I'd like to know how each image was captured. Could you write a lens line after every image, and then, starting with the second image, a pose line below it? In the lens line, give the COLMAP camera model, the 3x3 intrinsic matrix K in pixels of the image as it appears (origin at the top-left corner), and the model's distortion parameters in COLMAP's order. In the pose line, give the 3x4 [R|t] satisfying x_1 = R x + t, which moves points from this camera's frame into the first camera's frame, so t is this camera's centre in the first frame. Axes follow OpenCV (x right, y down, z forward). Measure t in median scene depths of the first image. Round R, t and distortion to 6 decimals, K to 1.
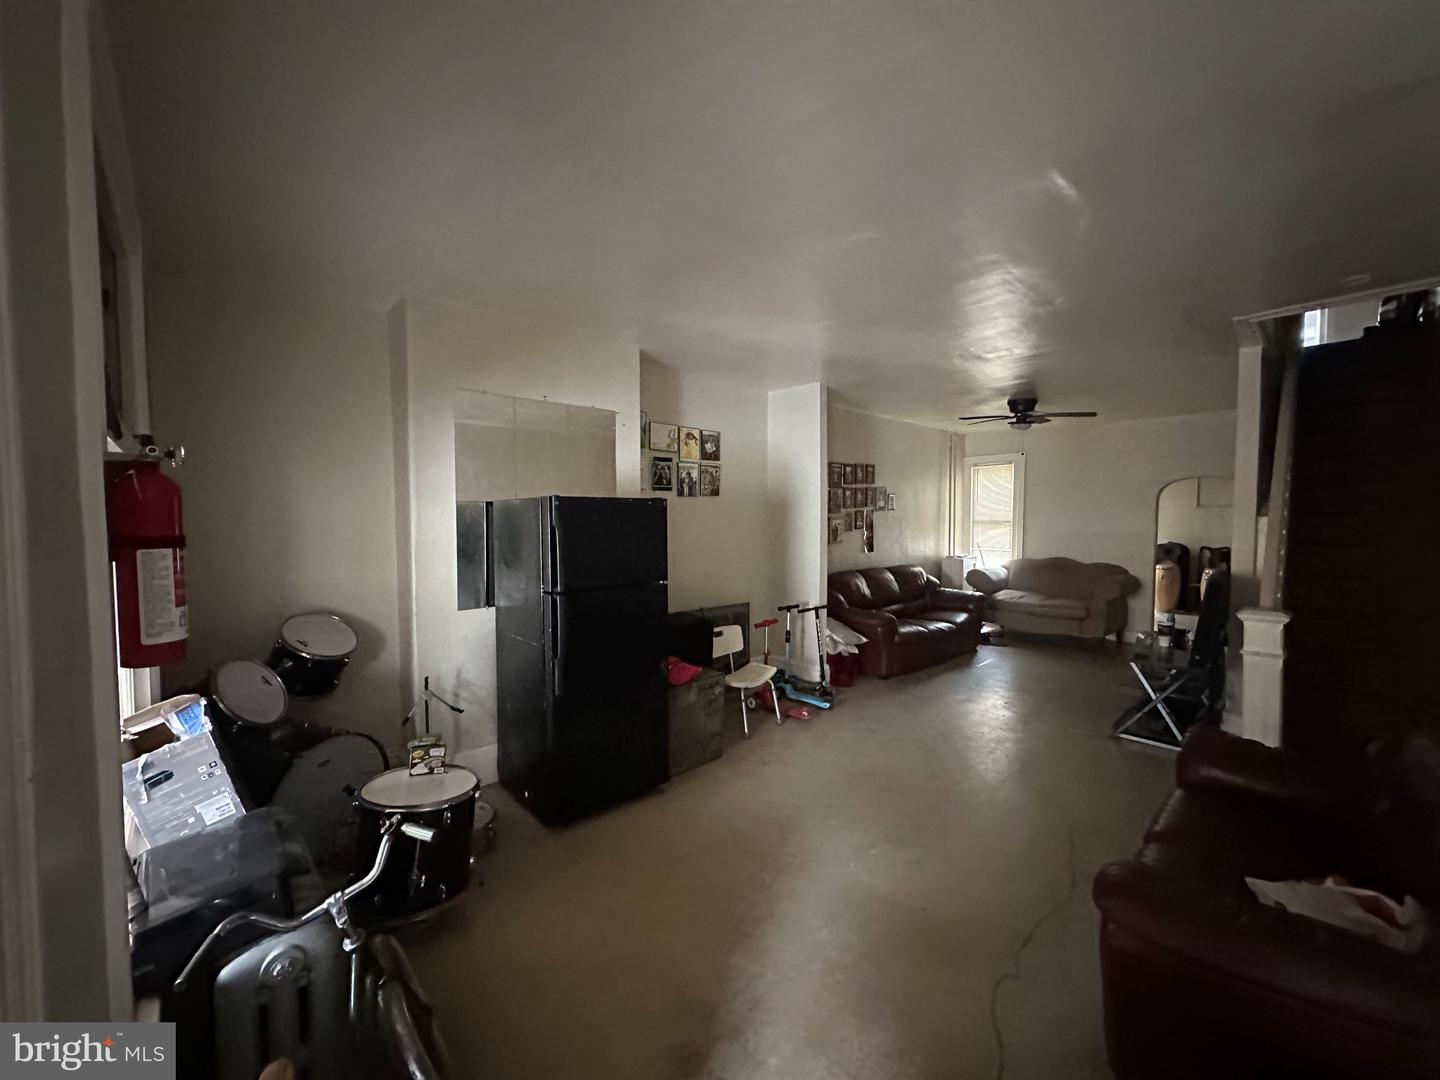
lens RADIAL K [[571.0, 0, 721.6], [0, 571.0, 542.5], [0, 0, 1]] dist [-0.004199, 0.000739]
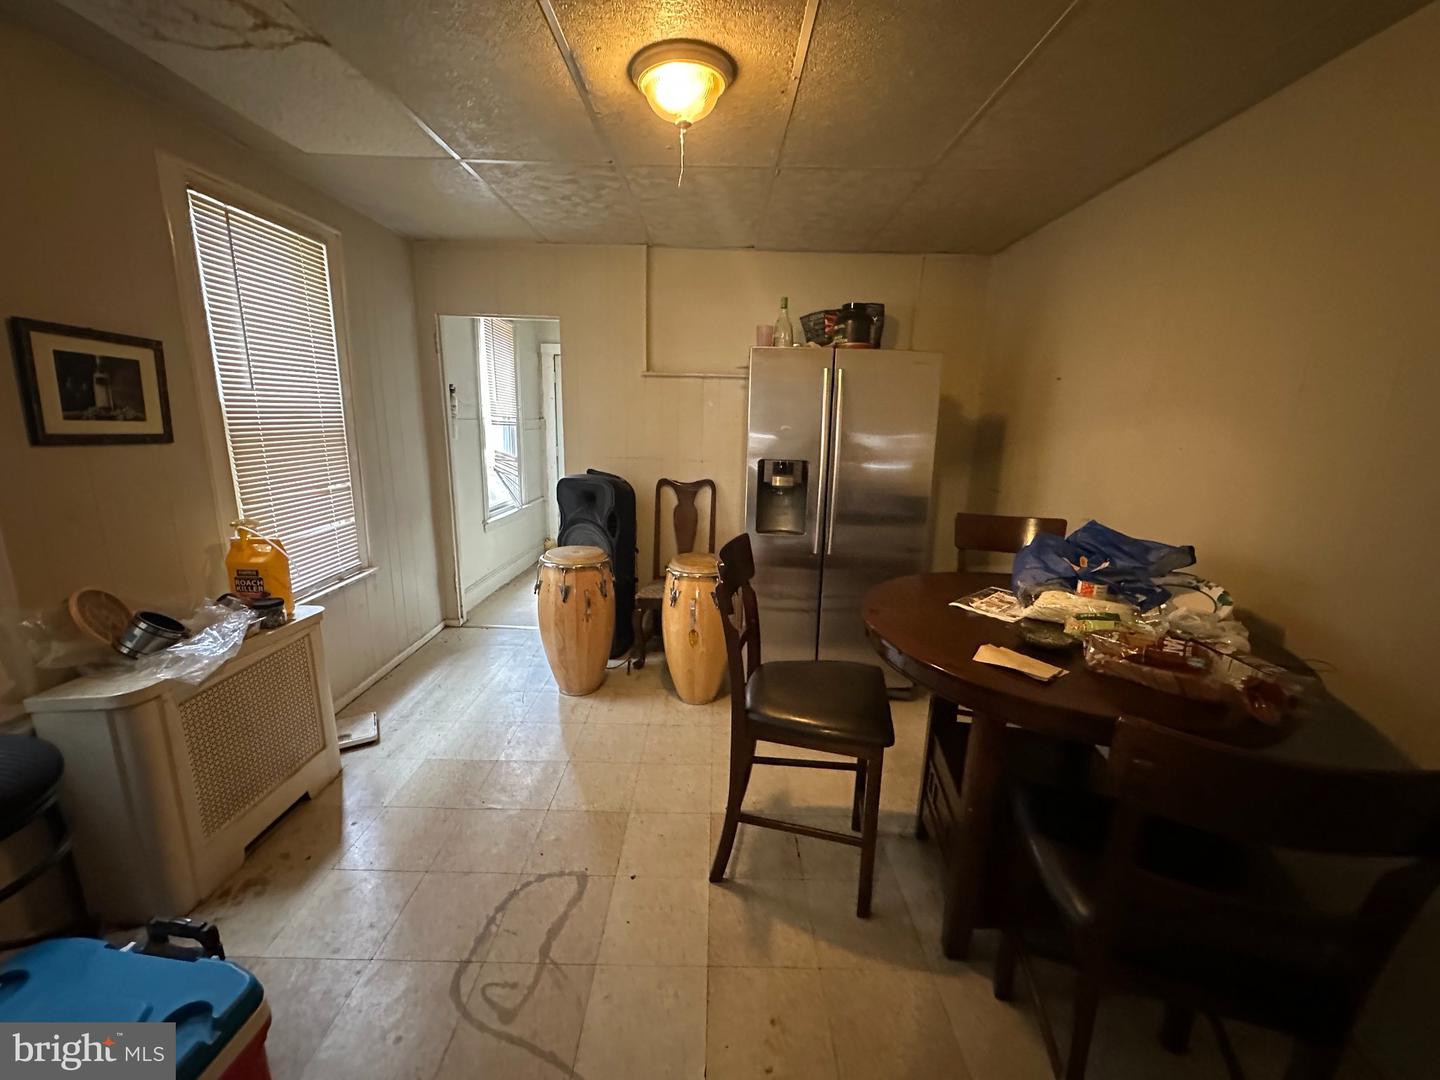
lens RADIAL K [[571.0, 0, 720.4], [0, 571.0, 534.8], [0, 0, 1]] dist [-0.004199, 0.000739]
pose [[0.682082, -0.136332, 0.718455, 1.200171], [0.009115, 0.983977, 0.178063, -0.049285], [-0.731219, -0.114905, 0.672396, 1.437733]]
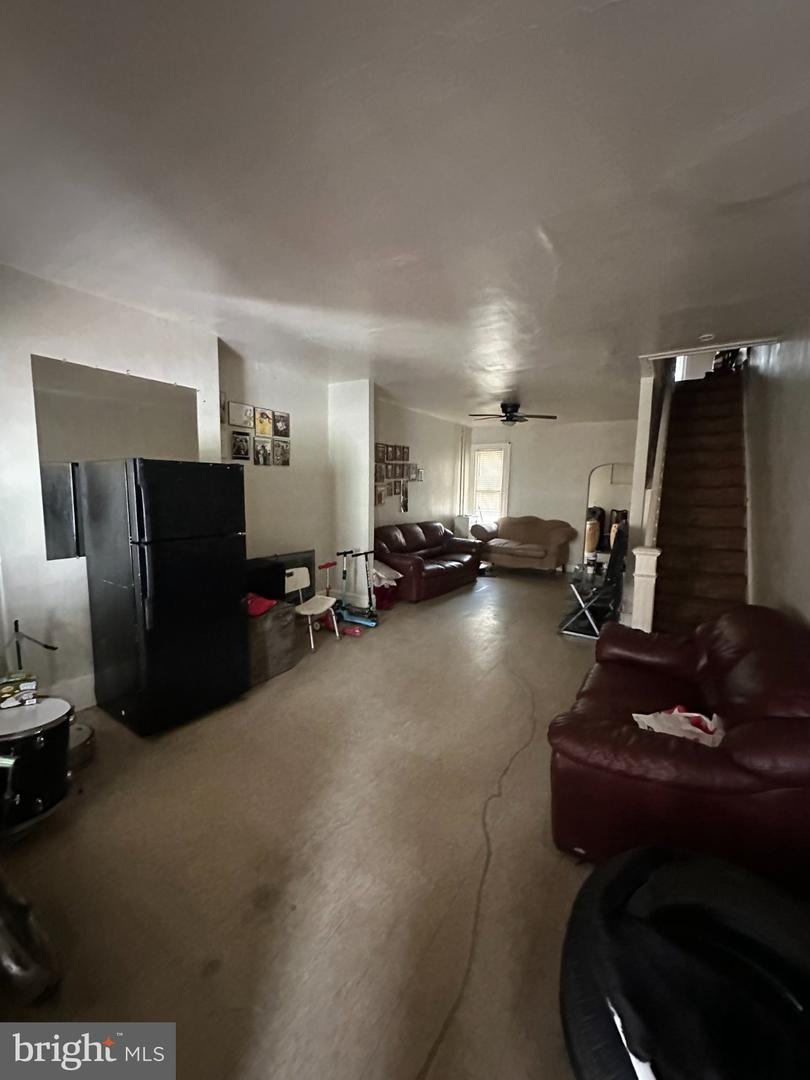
lens RADIAL K [[428.2, 0, 404.1], [0, 428.2, 540.7], [0, 0, 1]] dist [-0.004199, 0.000739]
pose [[0.968427, -0.012388, 0.248989, 0.004483], [-0.007769, 0.996780, 0.079807, 0.006122], [-0.249176, -0.079222, 0.965213, 0.016684]]
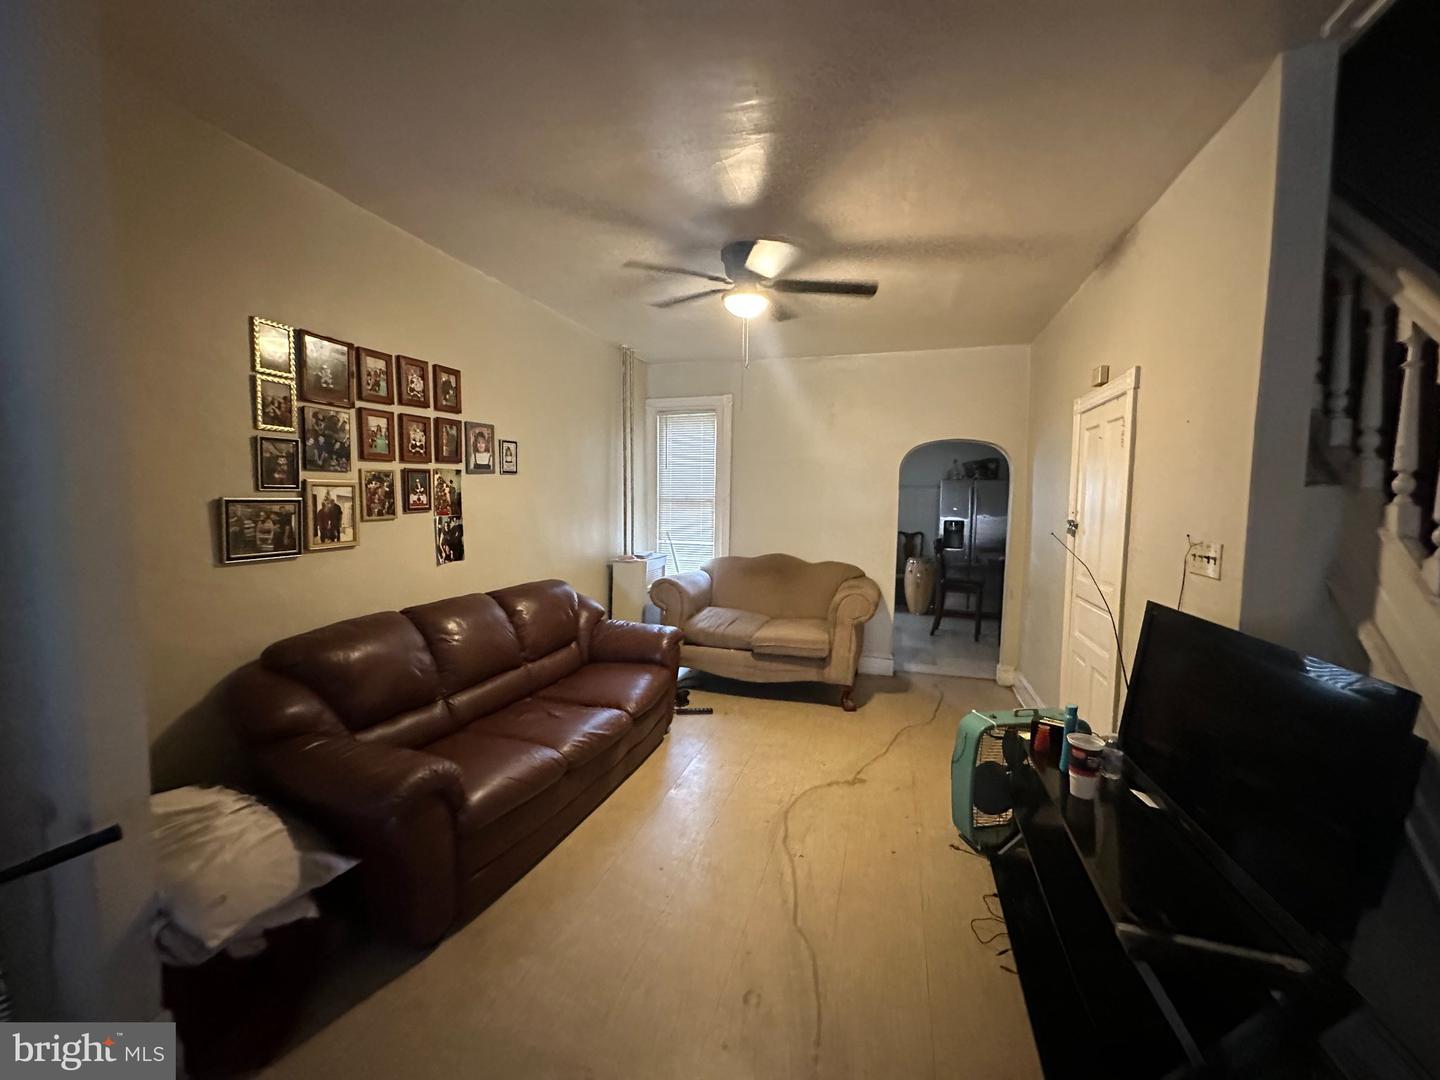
lens RADIAL K [[571.0, 0, 715.5], [0, 571.0, 540.8], [0, 0, 1]] dist [-0.004199, 0.000739]
pose [[0.873072, -0.022015, 0.487093, 0.327086], [0.005875, 0.999383, 0.034639, -0.021575], [-0.487555, -0.027381, 0.872663, 0.734821]]
